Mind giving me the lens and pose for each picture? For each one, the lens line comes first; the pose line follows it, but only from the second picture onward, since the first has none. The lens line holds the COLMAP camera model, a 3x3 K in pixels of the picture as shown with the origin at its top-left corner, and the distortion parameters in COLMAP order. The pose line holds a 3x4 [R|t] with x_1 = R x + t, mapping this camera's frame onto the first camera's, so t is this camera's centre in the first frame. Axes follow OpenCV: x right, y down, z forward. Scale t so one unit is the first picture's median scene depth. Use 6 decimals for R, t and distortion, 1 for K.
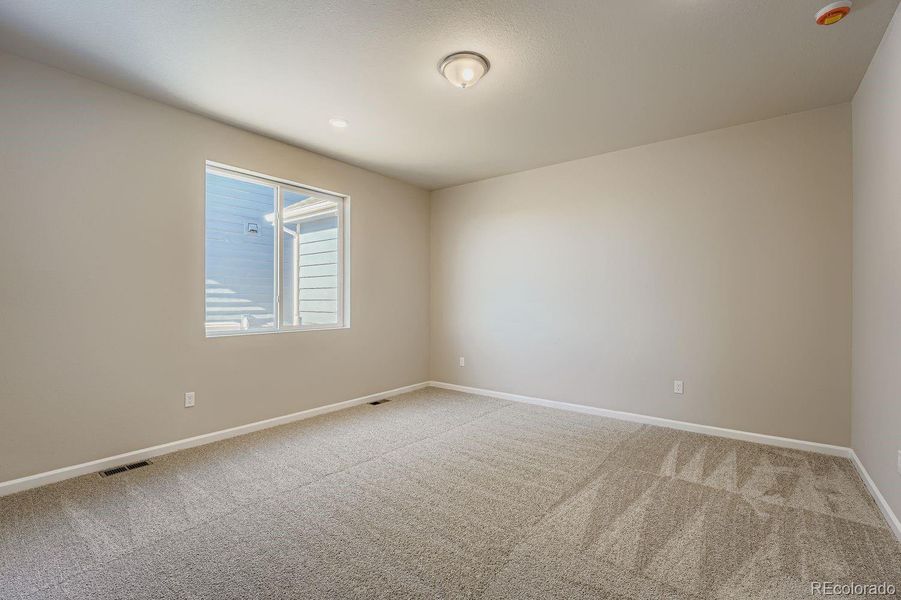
lens RADIAL K [[380.3, 0, 454.1], [0, 380.3, 299.5], [0, 0, 1]] dist [-0.011691, 0.000435]
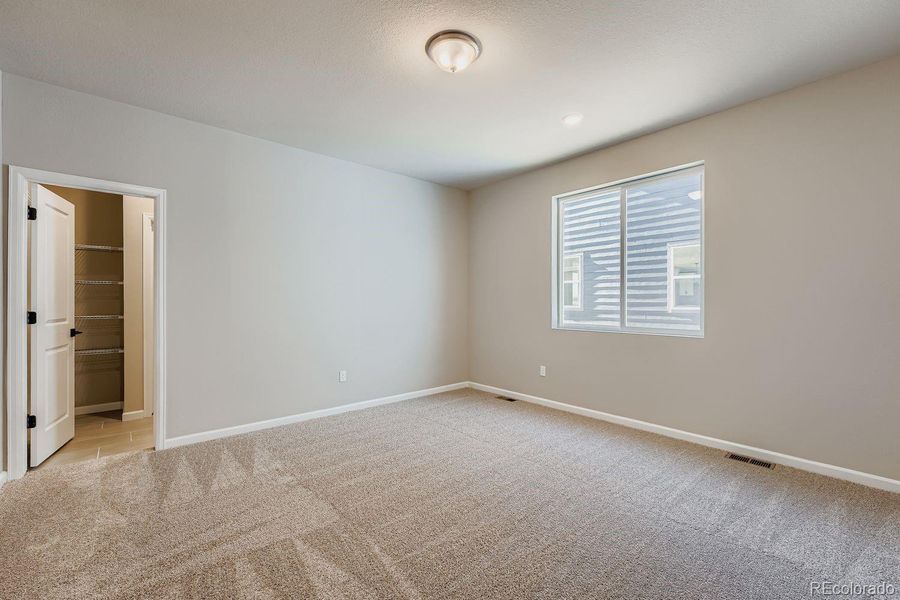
lens RADIAL K [[379.9, 0, 453.6], [0, 379.9, 299.5], [0, 0, 1]] dist [-0.011691, 0.000435]
pose [[-0.178389, -0.003003, -0.983955, 0.634596], [0.003587, 0.999987, -0.003702, 0.000593], [0.983953, -0.004189, -0.178376, 0.774866]]
